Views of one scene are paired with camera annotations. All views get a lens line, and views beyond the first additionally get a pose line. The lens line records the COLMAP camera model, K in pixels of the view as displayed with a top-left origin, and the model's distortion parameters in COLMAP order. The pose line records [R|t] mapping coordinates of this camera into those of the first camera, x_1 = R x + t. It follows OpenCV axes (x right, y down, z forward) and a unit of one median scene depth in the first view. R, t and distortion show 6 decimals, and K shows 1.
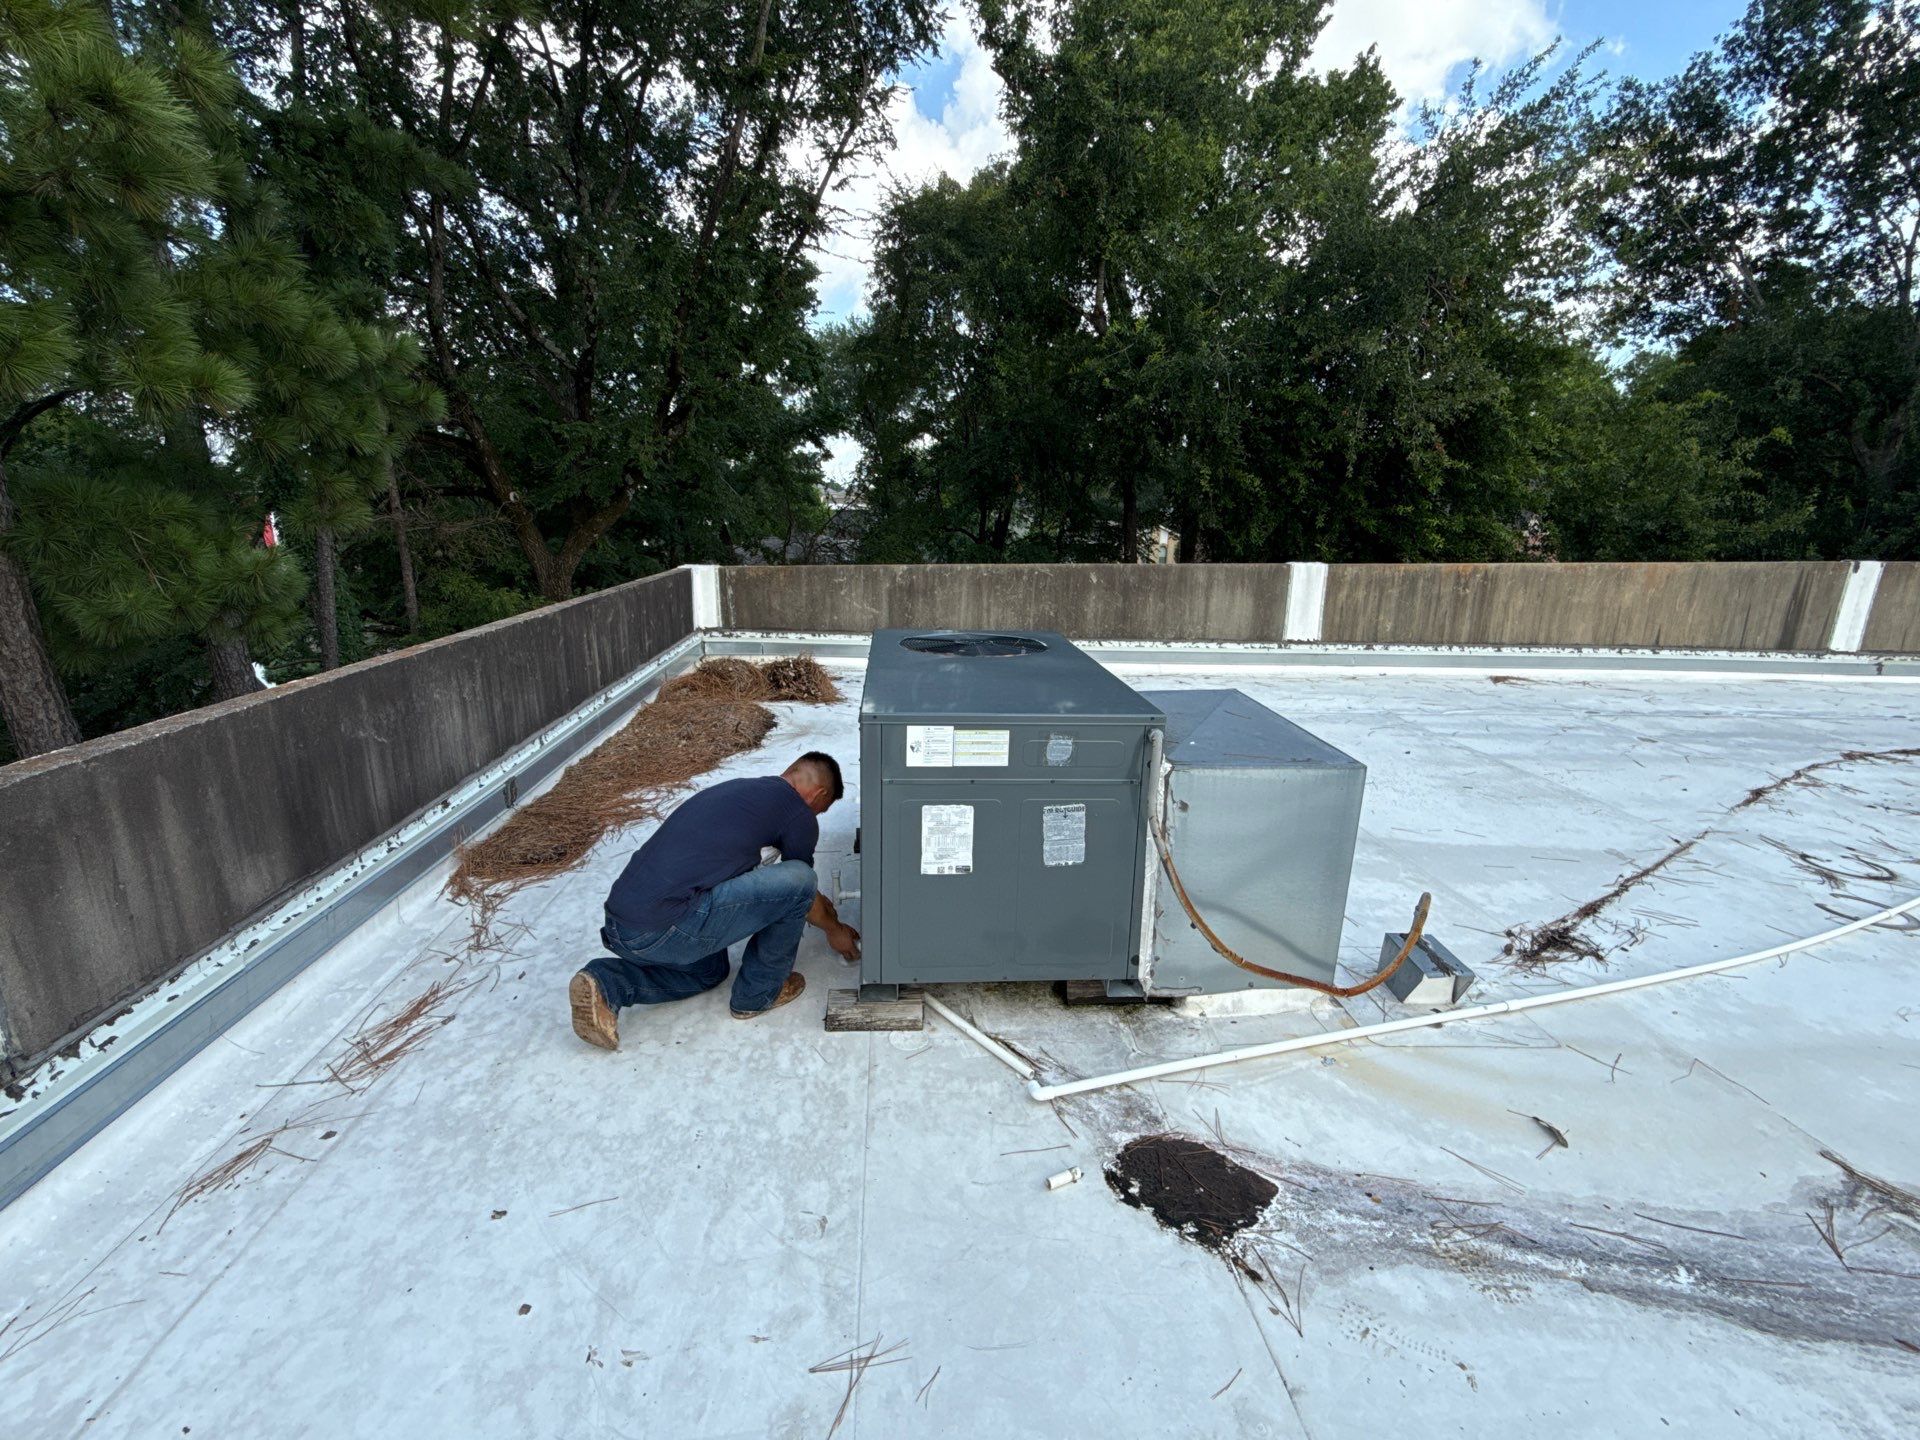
lens RADIAL K [[864.0, 0, 958.1], [0, 864.0, 722.8], [0, 0, 1]] dist [-0.001283, 0.000213]
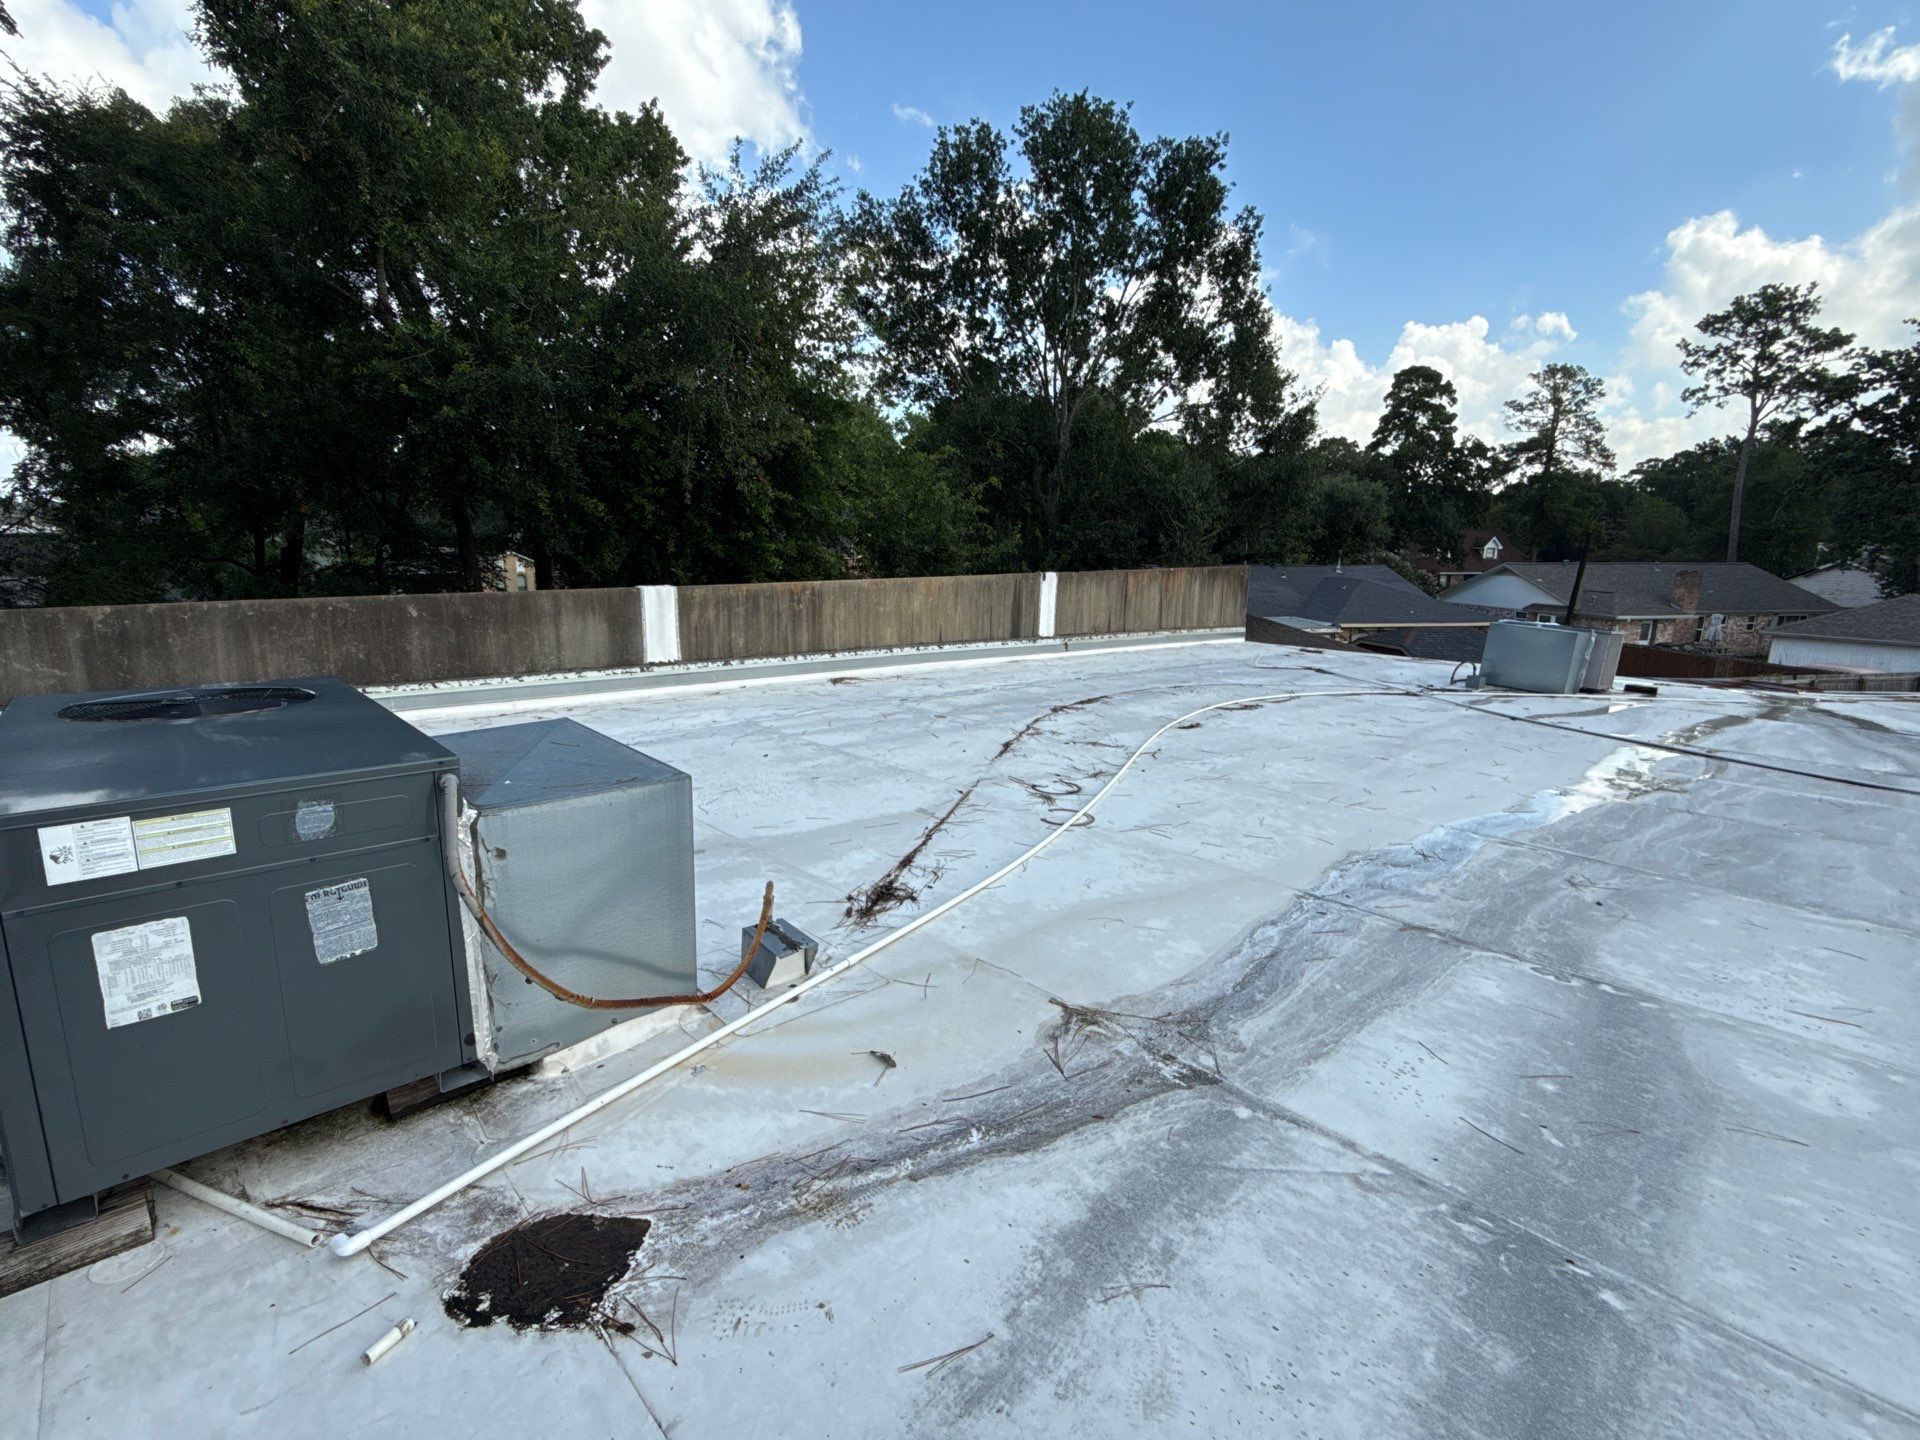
lens RADIAL K [[864.0, 0, 958.1], [0, 864.0, 722.8], [0, 0, 1]] dist [-0.001283, 0.000213]
pose [[0.774337, -0.129503, 0.619380, 0.029368], [0.147769, 0.988777, 0.022000, 0.004088], [-0.615278, 0.074490, 0.784783, -0.003478]]
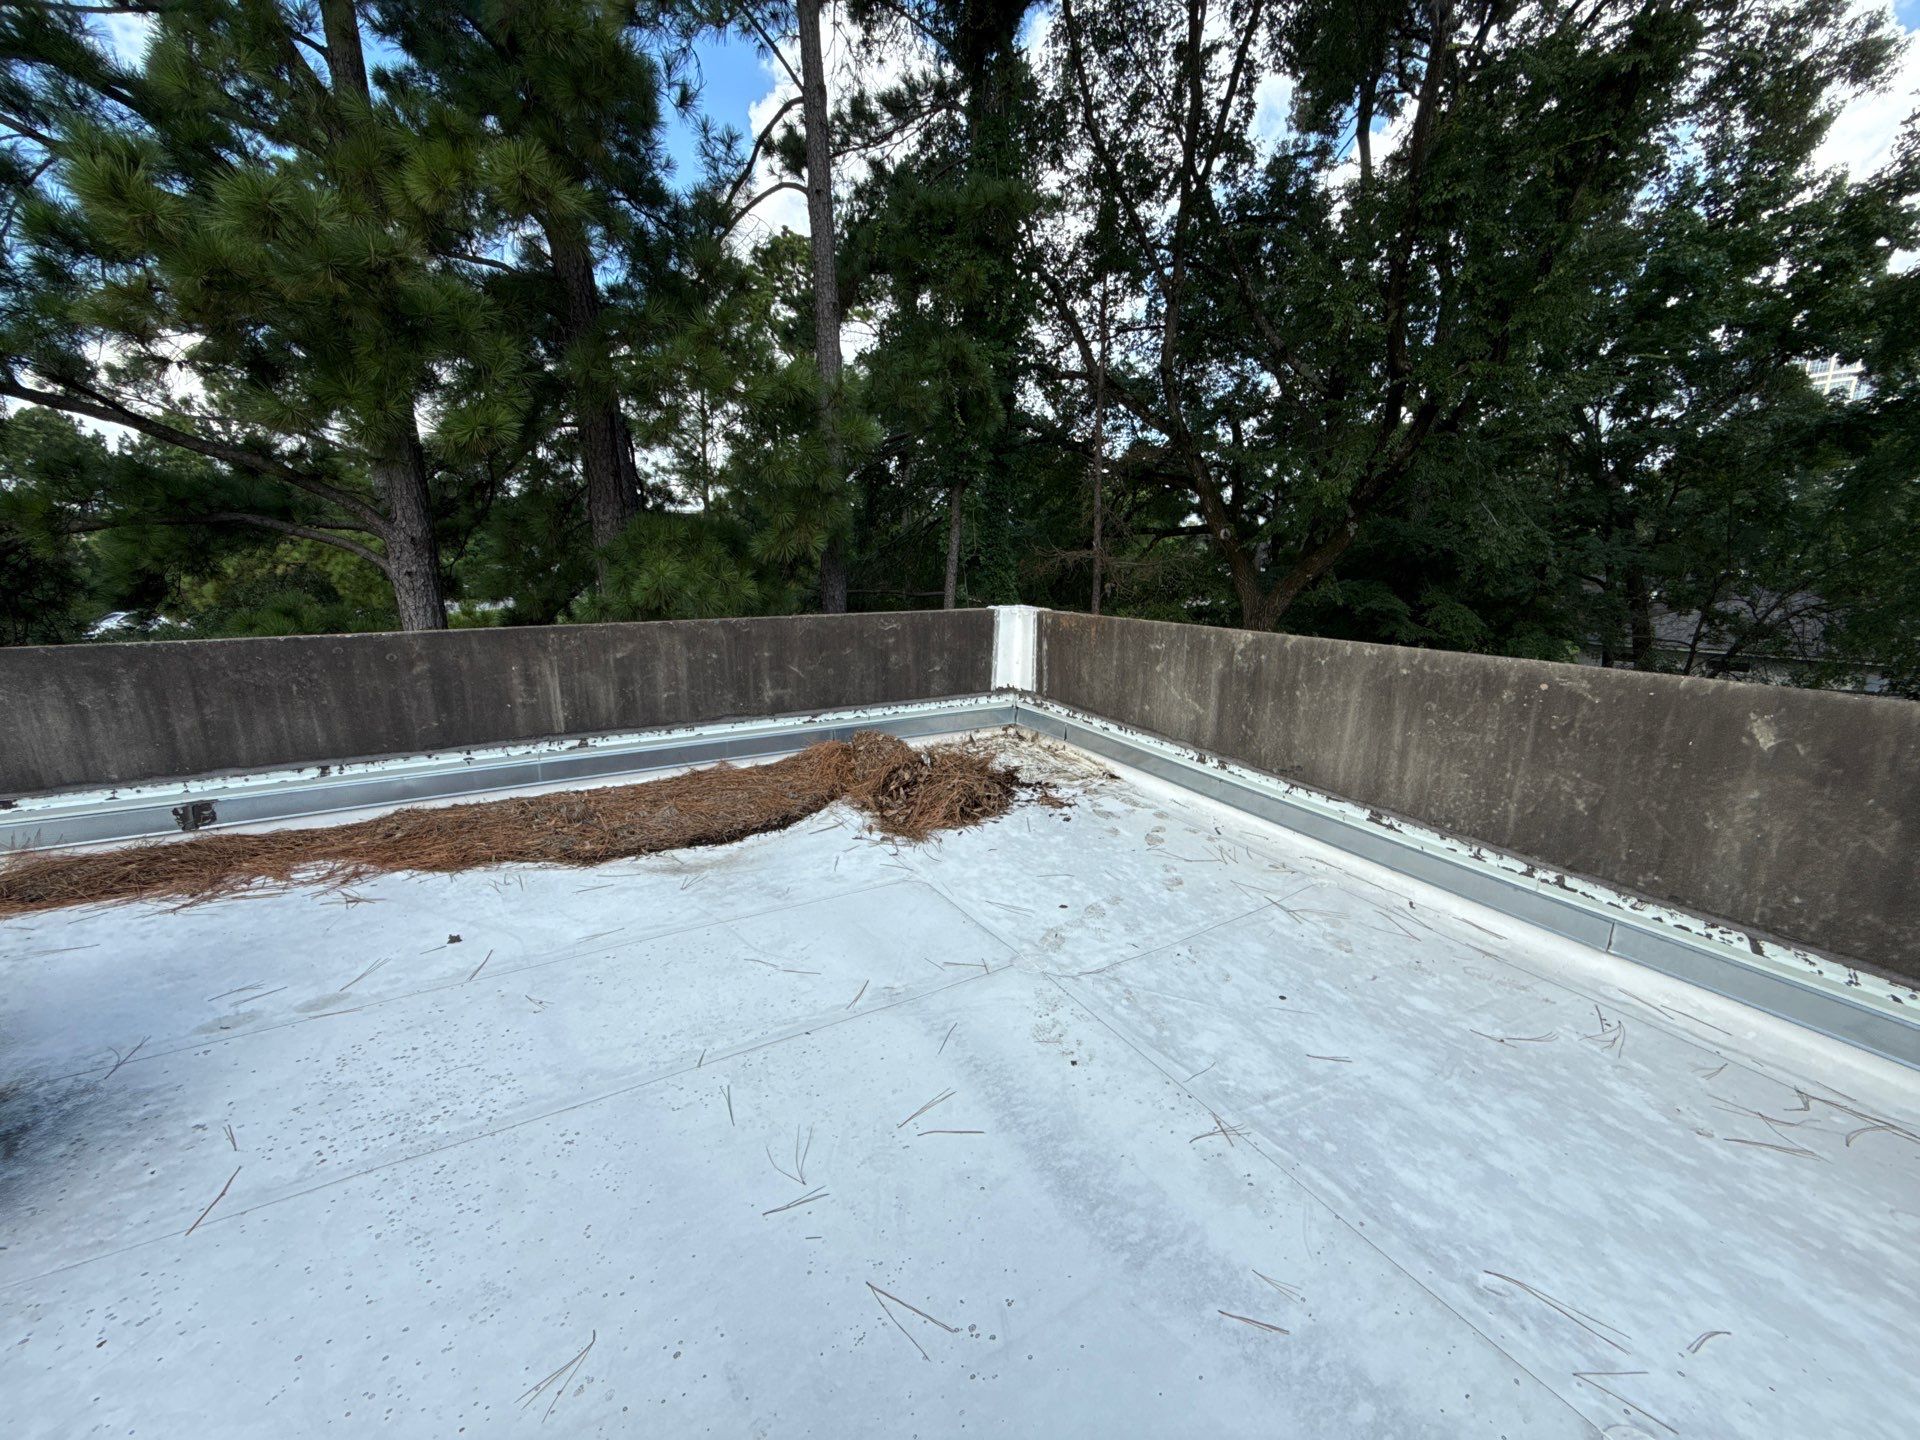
lens RADIAL K [[774.0, 0, 960.0], [0, 774.0, 720.0], [0, 0, 1]] dist [-0.000405, 0.000022]
pose [[0.444462, 0.193261, -0.874702, 0.263435], [-0.220925, 0.969938, 0.102044, -0.134711], [0.868128, 0.147889, 0.473797, 0.612745]]
